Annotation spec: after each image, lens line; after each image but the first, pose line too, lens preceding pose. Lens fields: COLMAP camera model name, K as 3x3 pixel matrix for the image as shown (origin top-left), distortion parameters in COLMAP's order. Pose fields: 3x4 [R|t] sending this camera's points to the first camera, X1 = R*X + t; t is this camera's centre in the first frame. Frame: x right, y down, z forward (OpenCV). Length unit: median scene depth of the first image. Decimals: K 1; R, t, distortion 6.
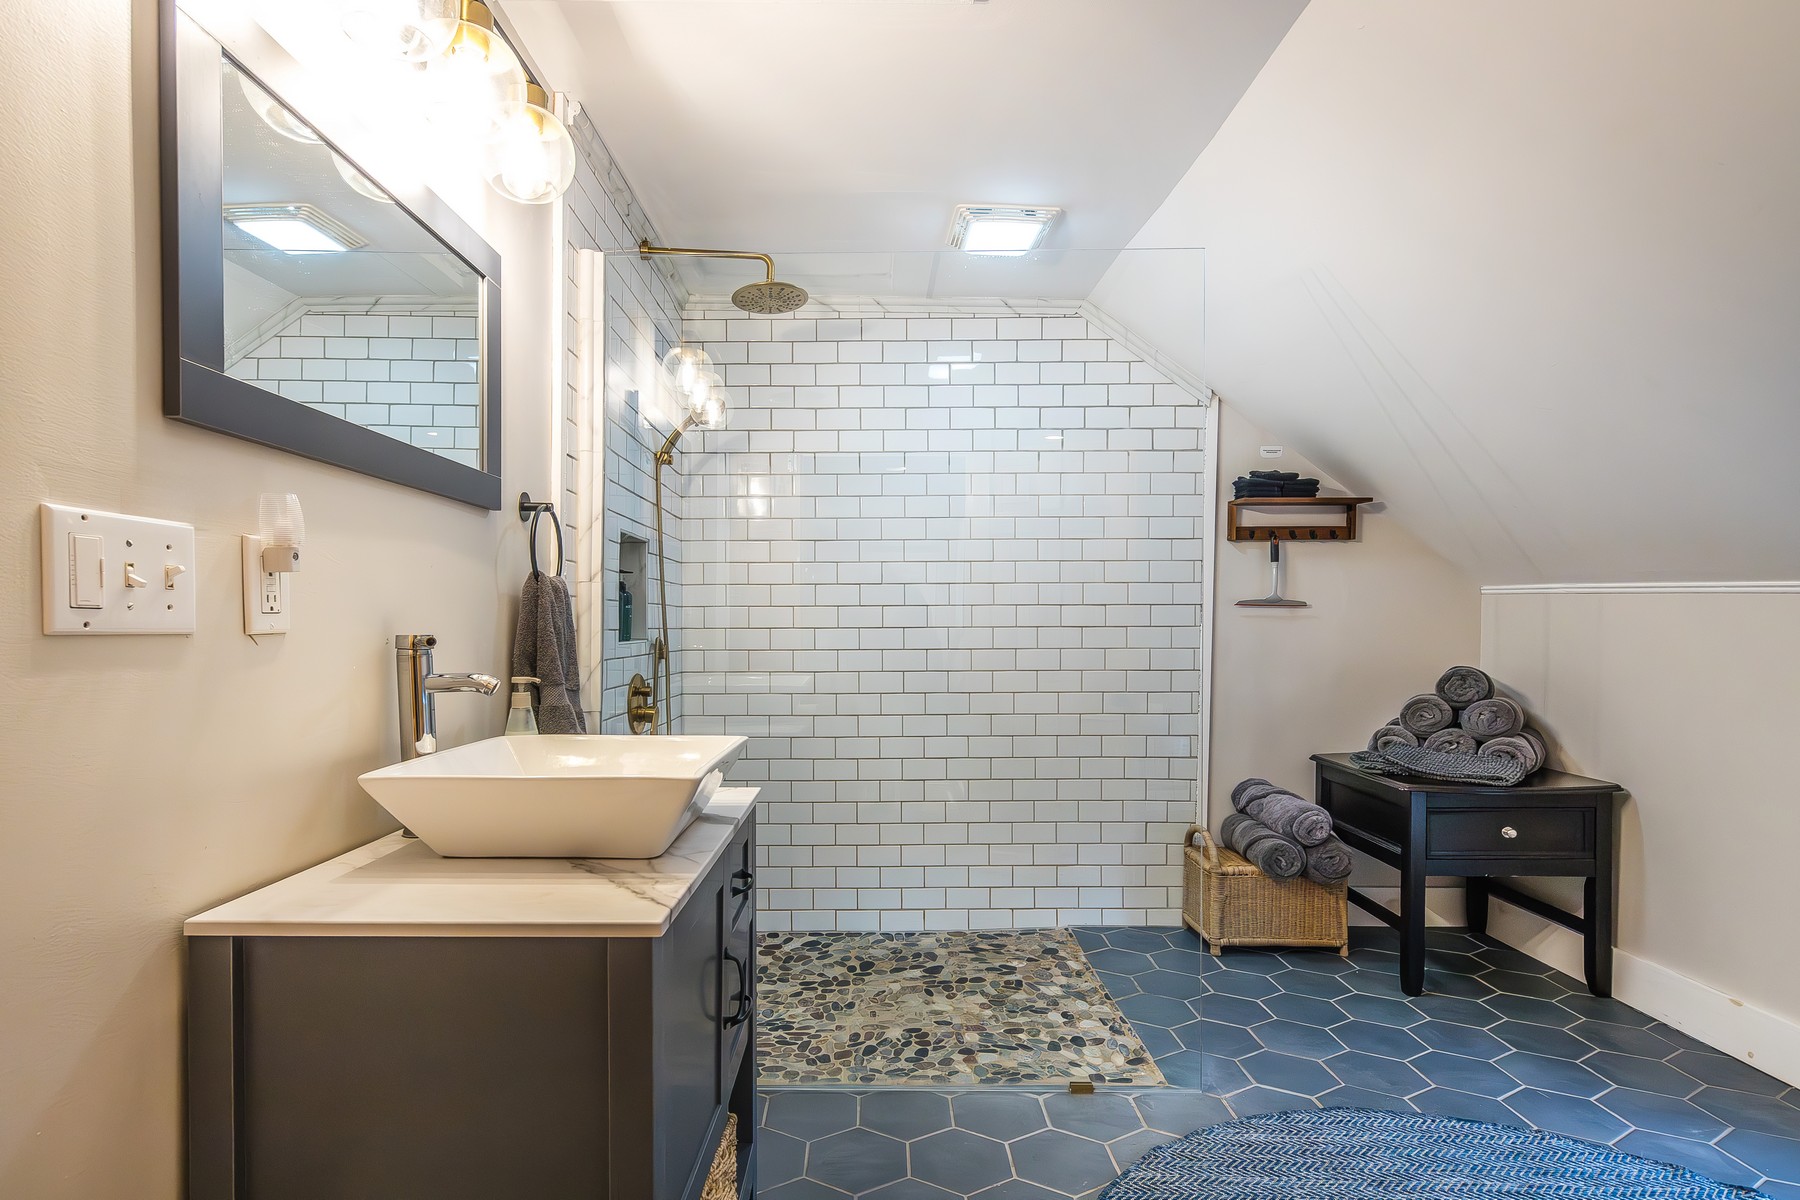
lens RADIAL K [[926.4, 0, 864.8], [0, 926.4, 603.5], [0, 0, 1]] dist [0.016667, 0.000898]
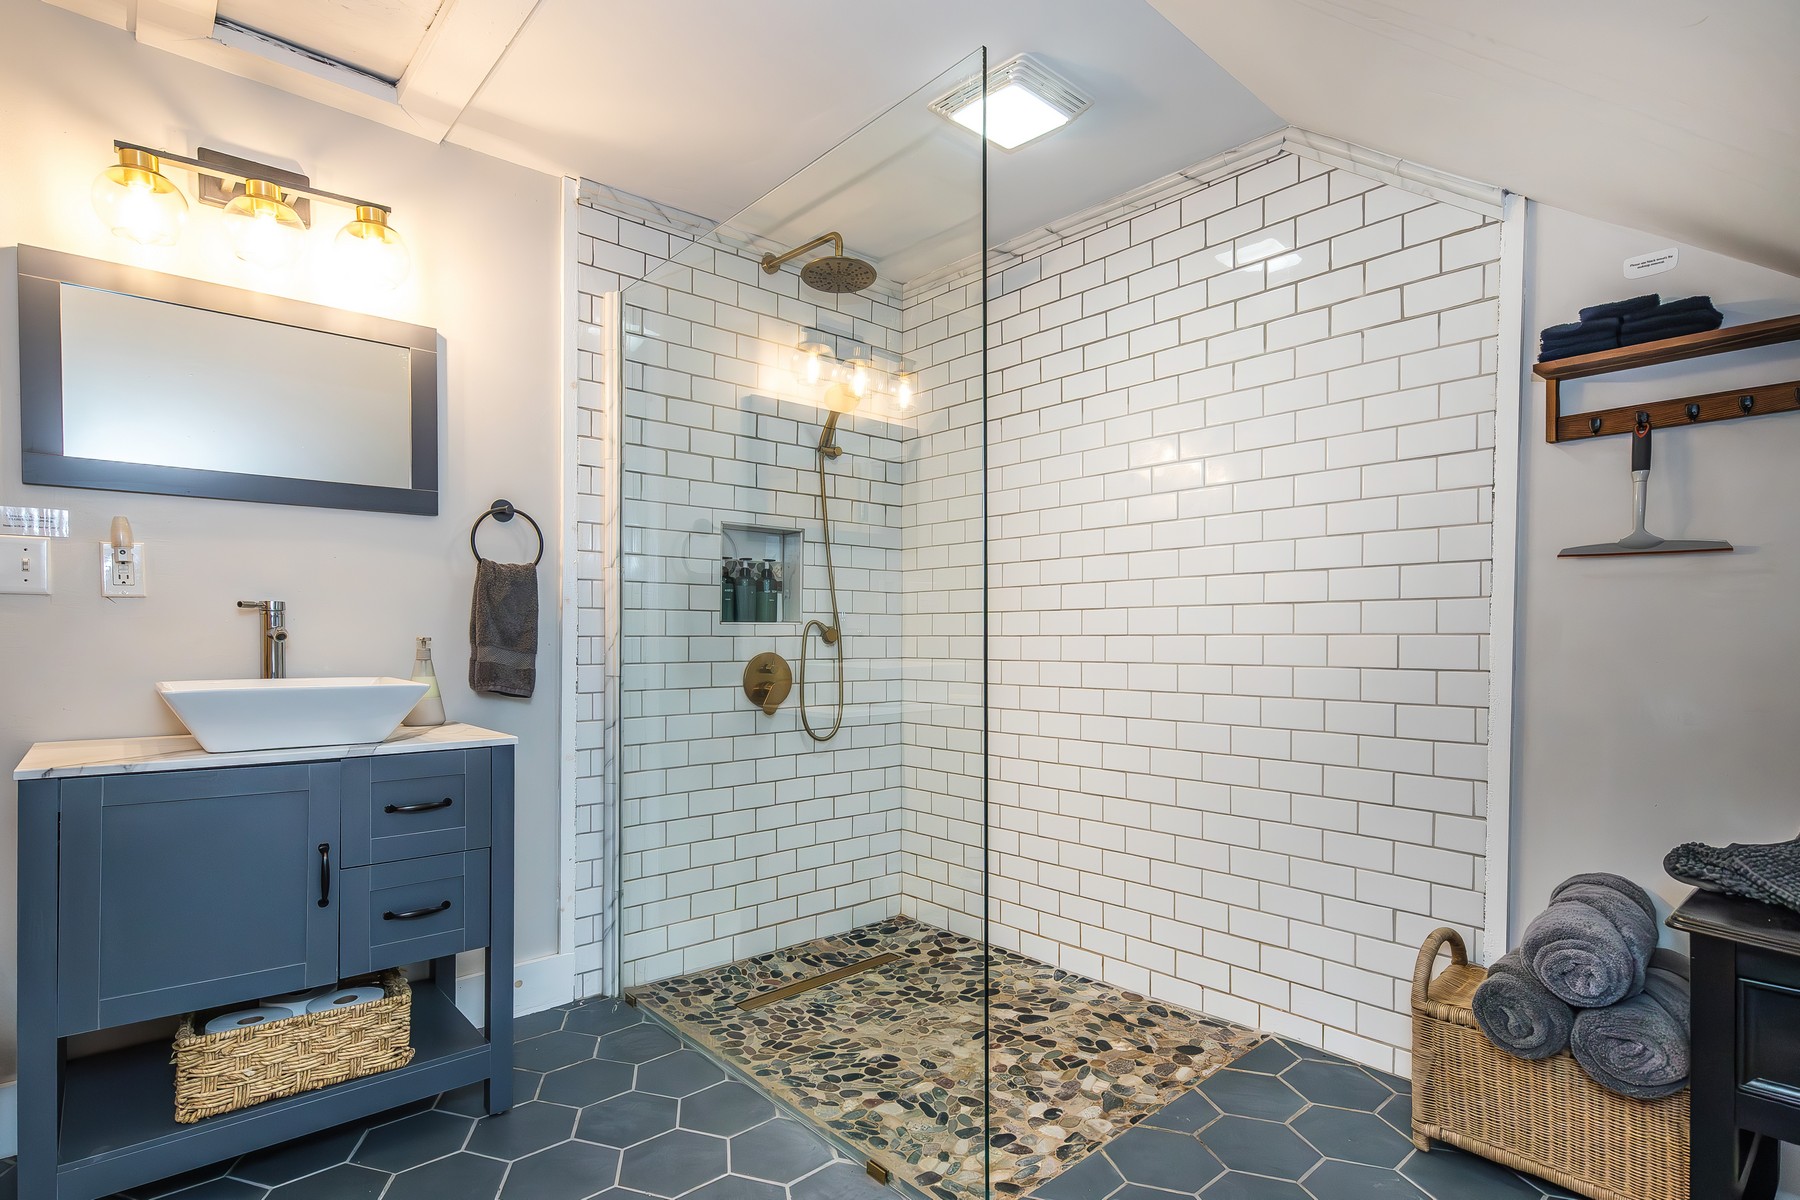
lens RADIAL K [[926.4, 0, 864.8], [0, 926.4, 603.5], [0, 0, 1]] dist [0.016667, 0.000898]
pose [[0.655046, -0.024043, -0.755206, 0.597119], [0.015504, 0.999711, -0.018379, 0.036754], [0.755430, 0.000330, 0.655230, 0.337439]]
